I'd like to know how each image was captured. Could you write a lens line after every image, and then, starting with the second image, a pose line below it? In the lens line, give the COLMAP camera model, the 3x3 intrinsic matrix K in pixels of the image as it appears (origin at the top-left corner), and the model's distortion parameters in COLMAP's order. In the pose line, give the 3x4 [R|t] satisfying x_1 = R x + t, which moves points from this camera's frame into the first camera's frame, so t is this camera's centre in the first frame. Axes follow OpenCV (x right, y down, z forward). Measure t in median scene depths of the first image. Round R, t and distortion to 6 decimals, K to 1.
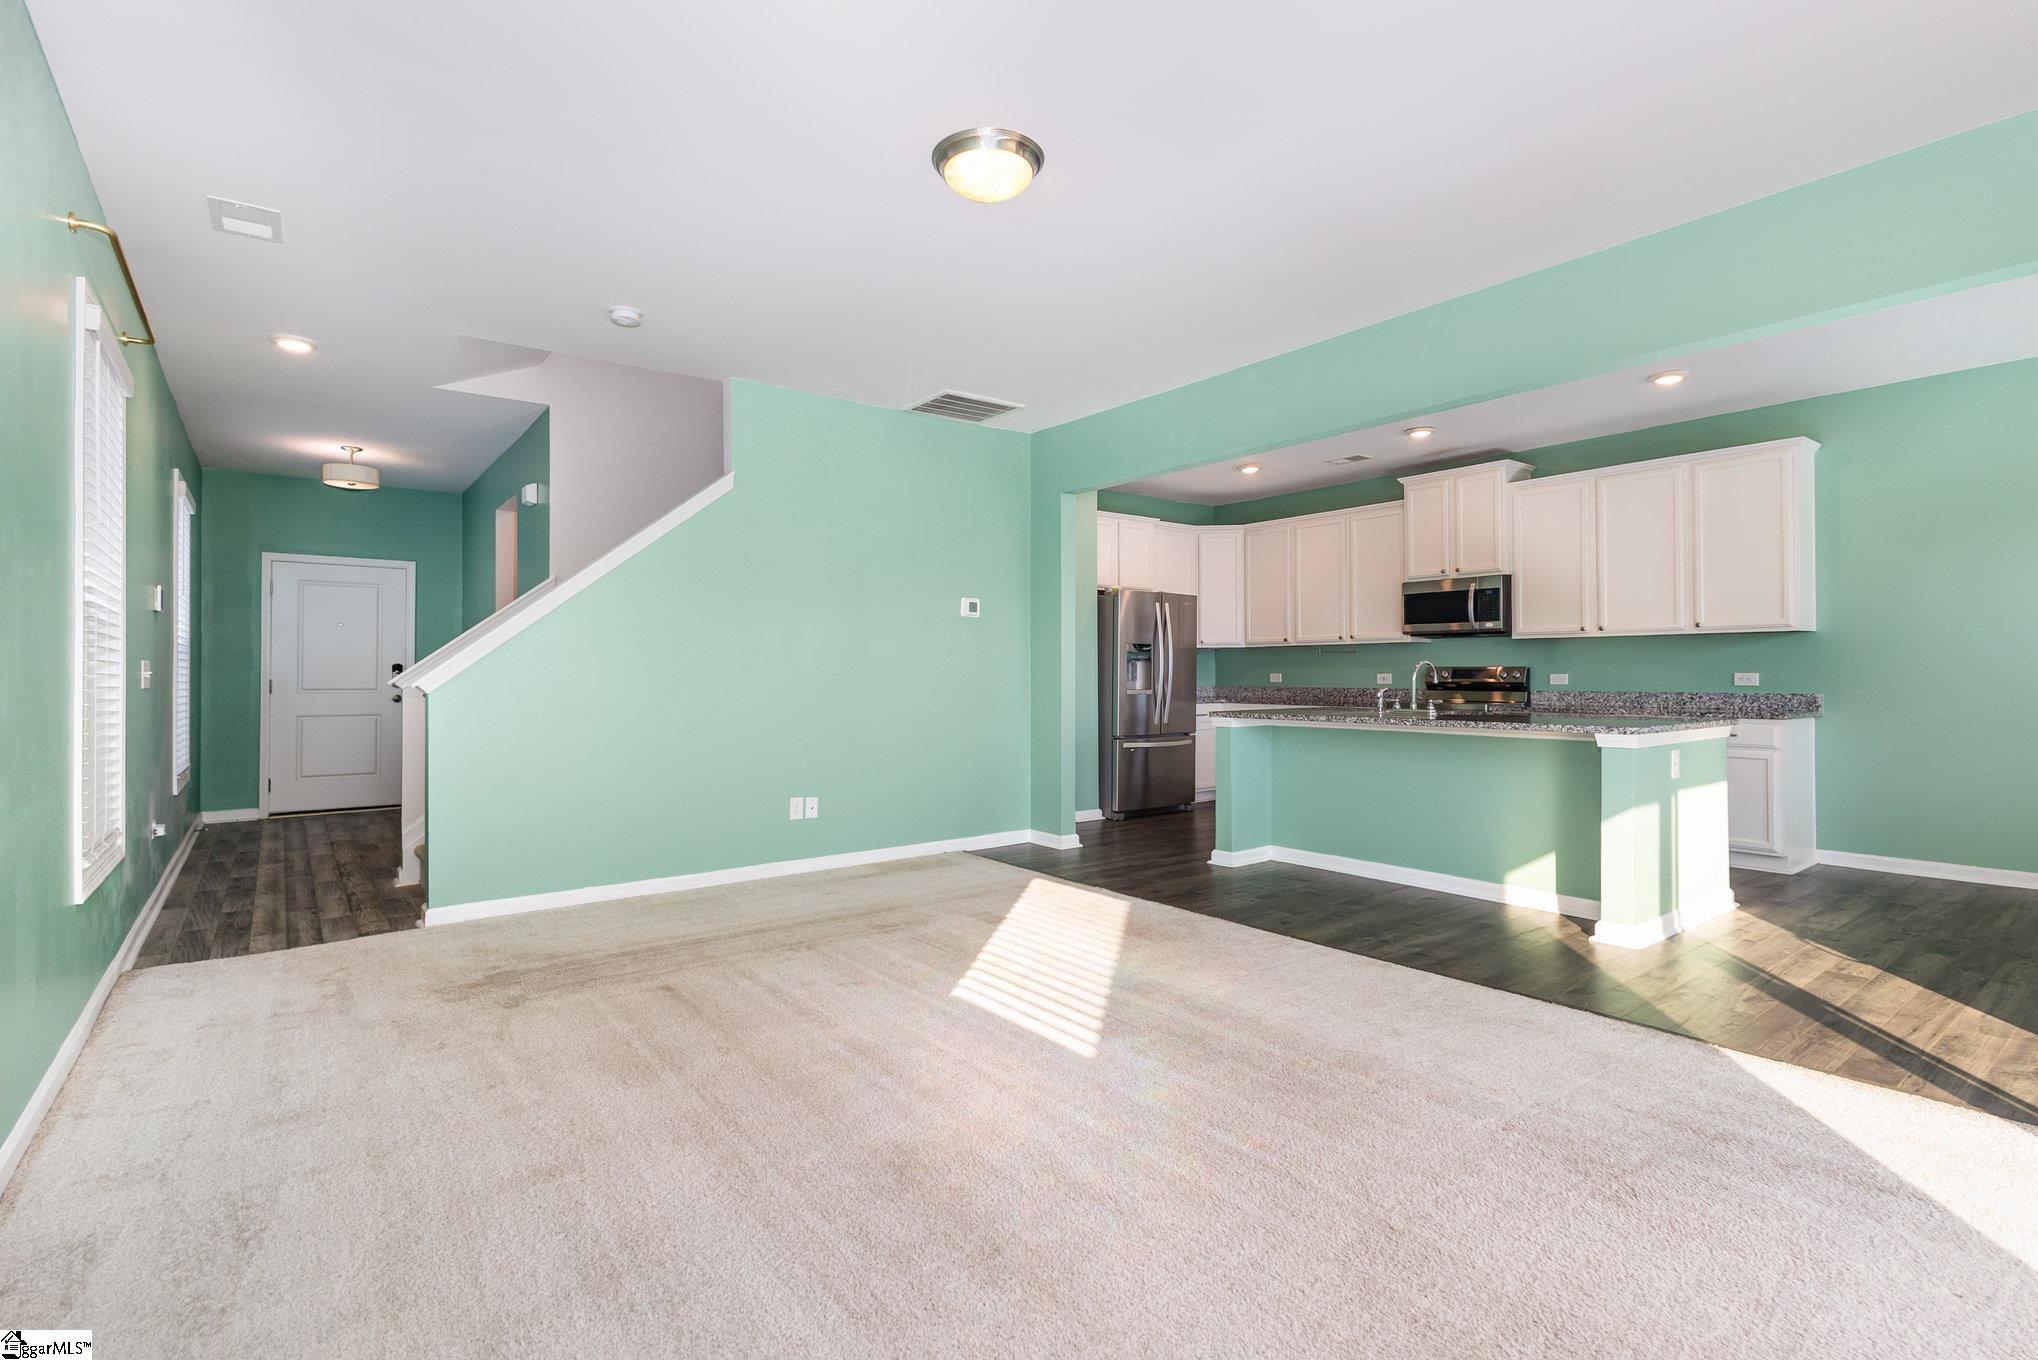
lens RADIAL K [[949.9, 0, 1011.3], [0, 949.9, 682.0], [0, 0, 1]] dist [0.001410, 0.000033]
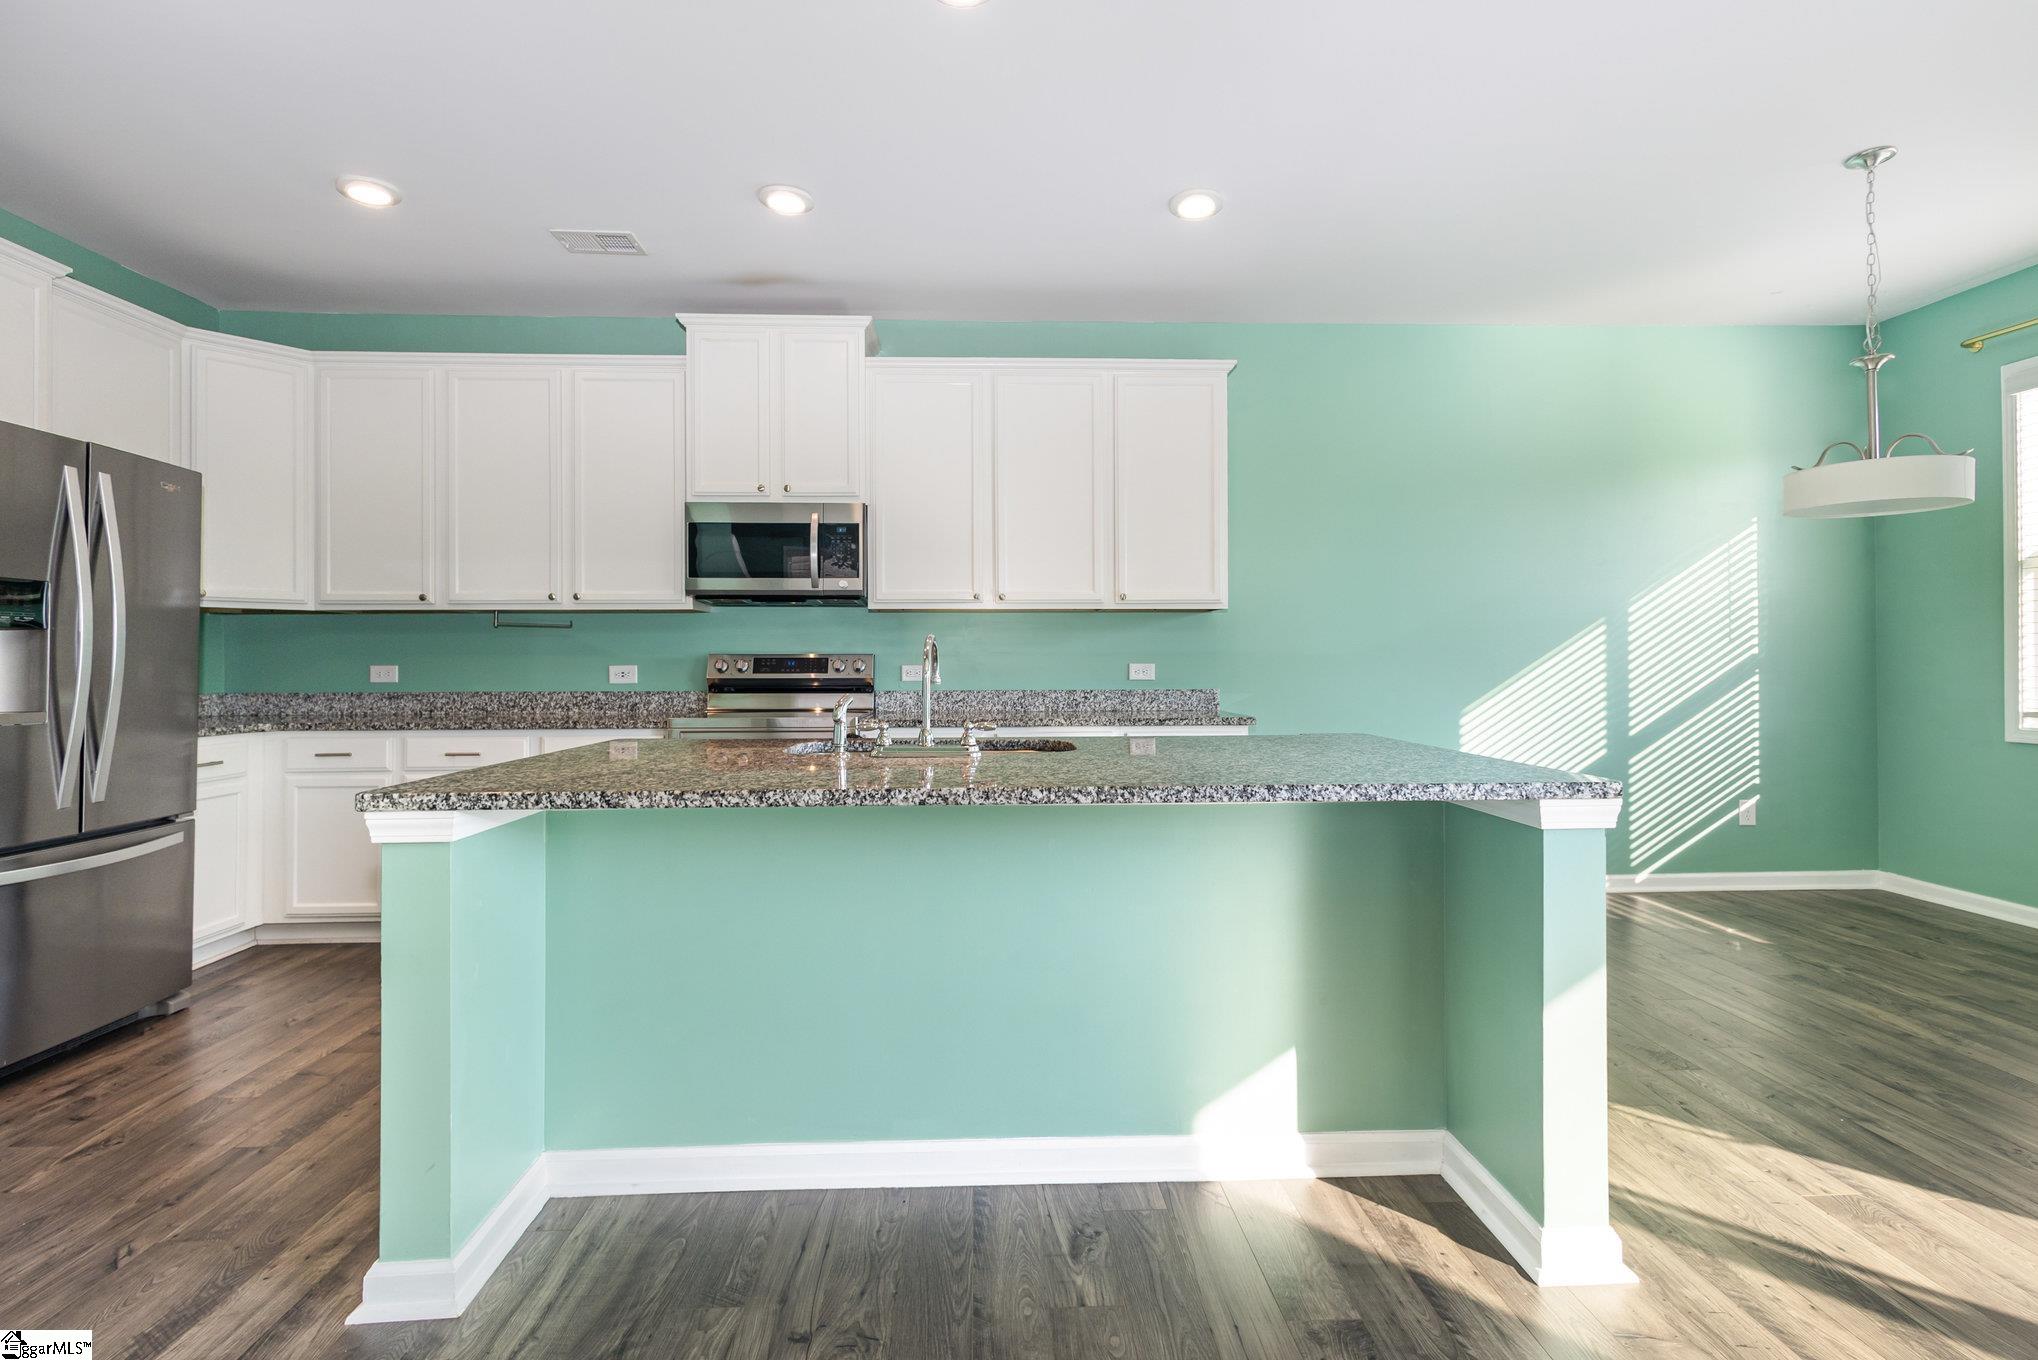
lens RADIAL K [[952.3, 0, 1013.8], [0, 952.3, 651.0], [0, 0, 1]] dist [0.003179, 0.000190]
pose [[0.571344, 0.011038, 0.820637, 0.068566], [0.008915, 0.999767, -0.019655, -0.004586], [-0.820662, 0.018546, 0.571112, 0.555660]]
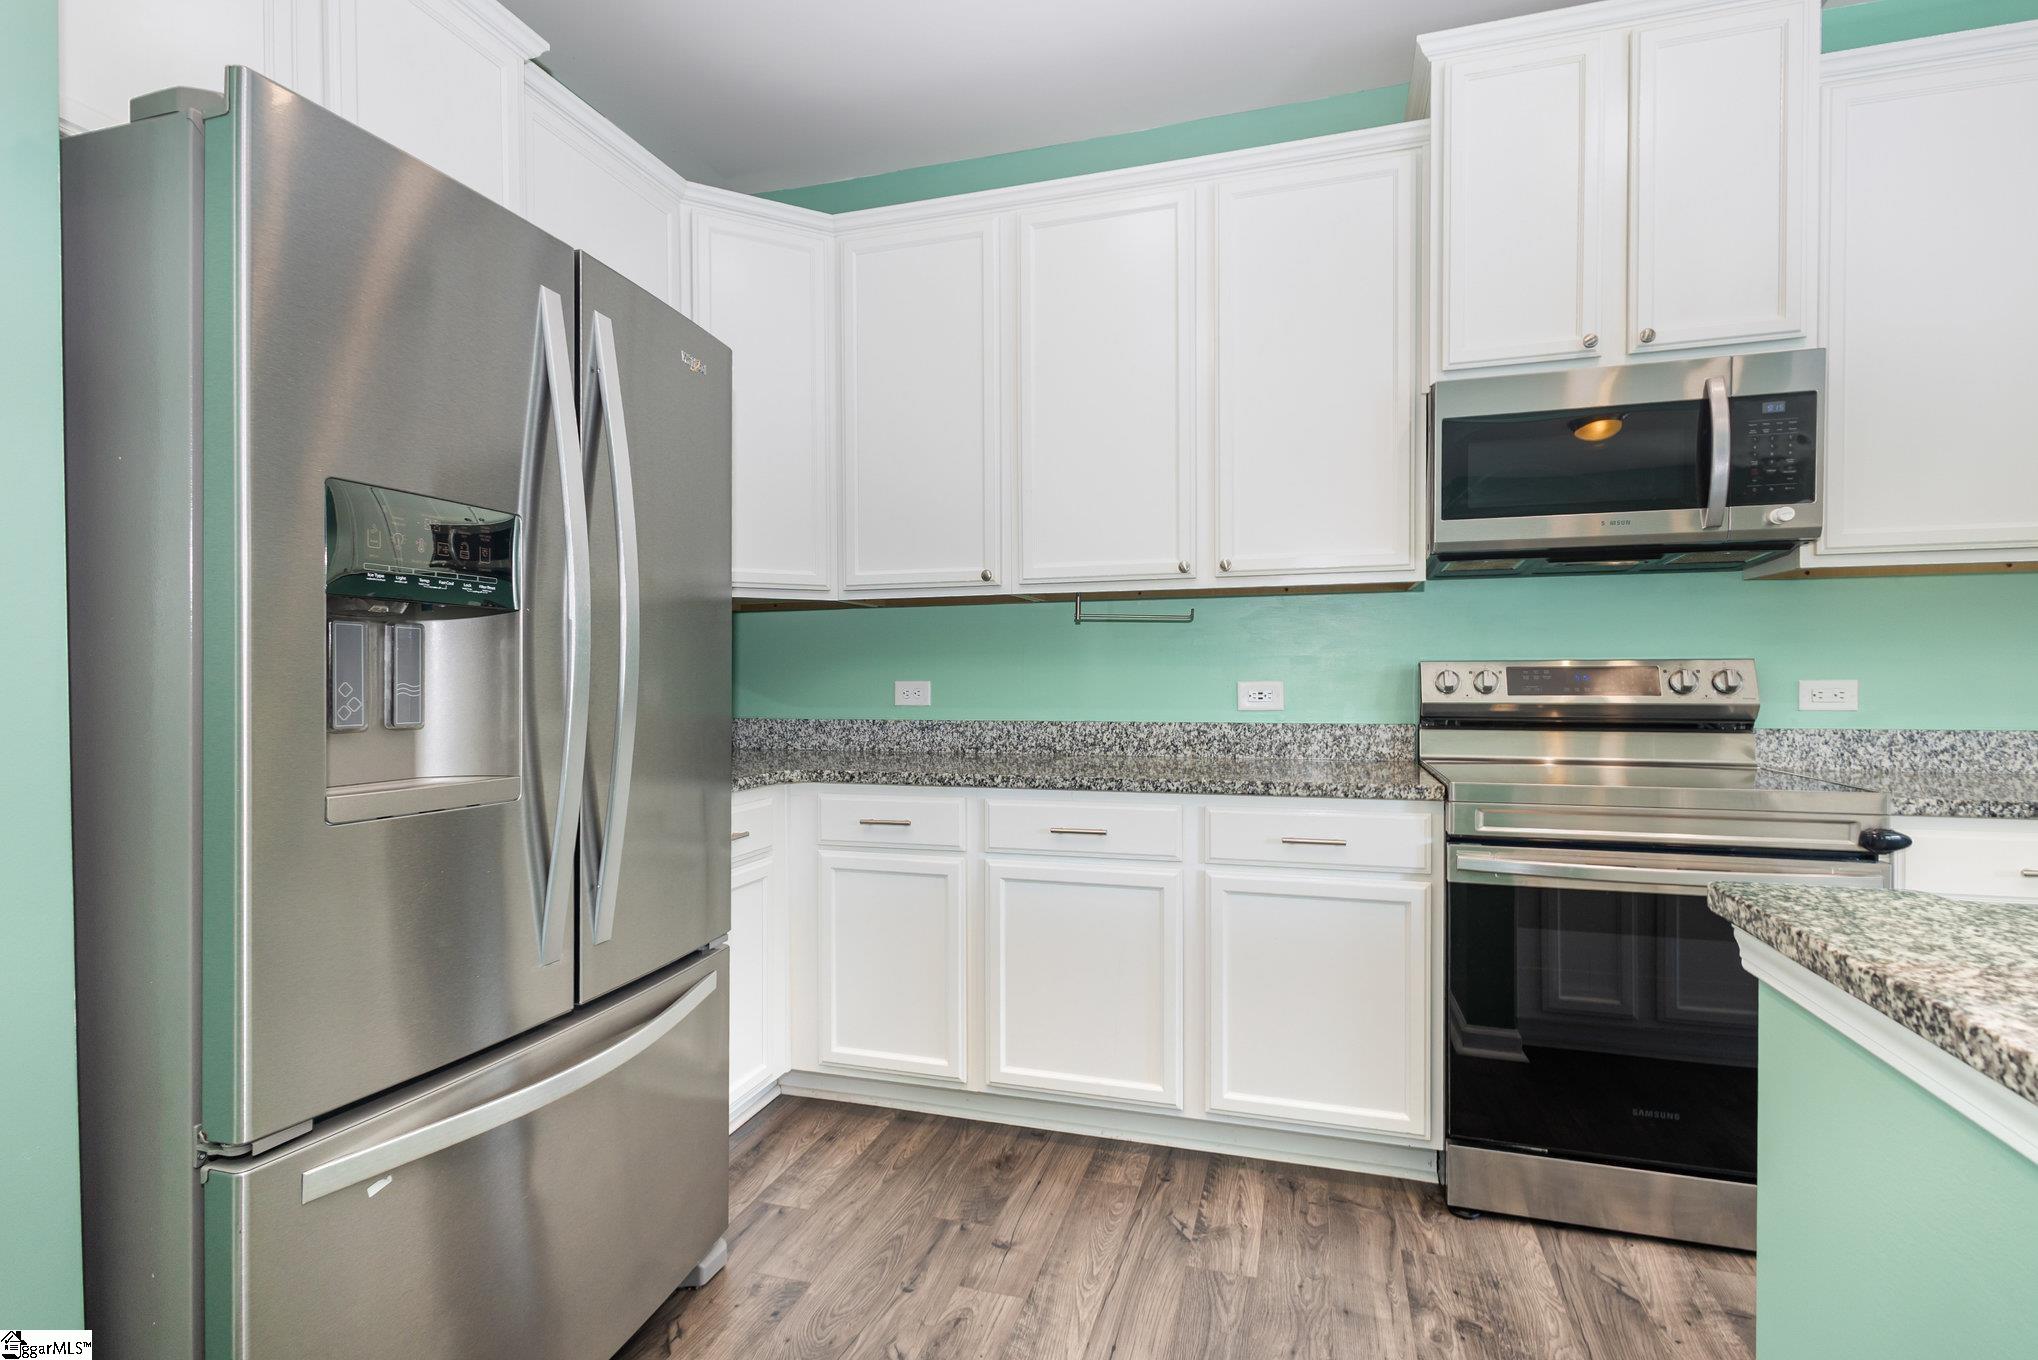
lens RADIAL K [[949.9, 0, 1011.3], [0, 949.9, 682.0], [0, 0, 1]] dist [0.001410, 0.000033]
pose [[0.810967, -0.004505, 0.585074, 0.130335], [0.008211, 0.999960, -0.003681, -0.008954], [-0.585034, 0.007790, 0.810972, 0.882486]]
